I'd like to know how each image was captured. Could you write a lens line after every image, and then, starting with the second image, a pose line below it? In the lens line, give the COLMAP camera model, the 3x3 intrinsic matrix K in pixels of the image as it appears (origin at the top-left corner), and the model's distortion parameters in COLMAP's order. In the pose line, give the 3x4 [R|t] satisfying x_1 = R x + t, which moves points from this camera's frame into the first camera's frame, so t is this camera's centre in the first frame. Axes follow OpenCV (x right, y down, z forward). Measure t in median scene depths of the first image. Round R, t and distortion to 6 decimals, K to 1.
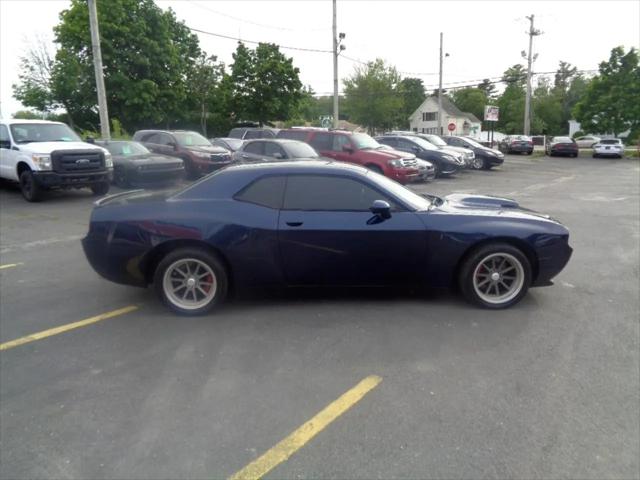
lens RADIAL K [[482.2, 0, 320.0], [0, 482.2, 240.0], [0, 0, 1]] dist [0.008701, 0.003345]
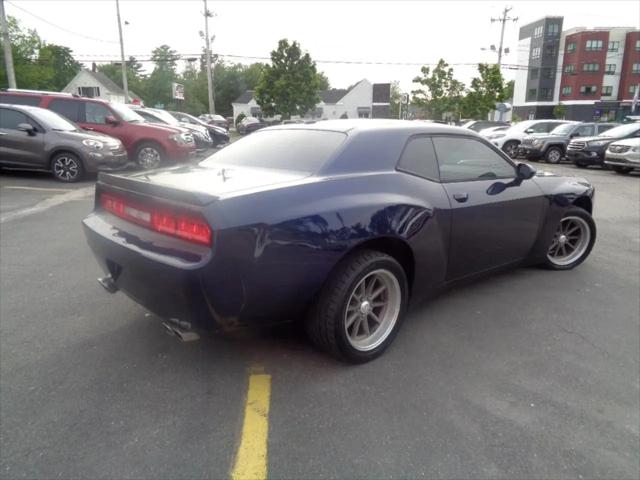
lens RADIAL K [[482.2, 0, 320.0], [0, 482.2, 240.0], [0, 0, 1]] dist [0.008701, 0.003345]
pose [[0.771175, -0.129328, 0.623348, -0.085345], [0.105924, 0.991566, 0.074680, -0.006513], [-0.627749, 0.008437, 0.778370, 0.067312]]
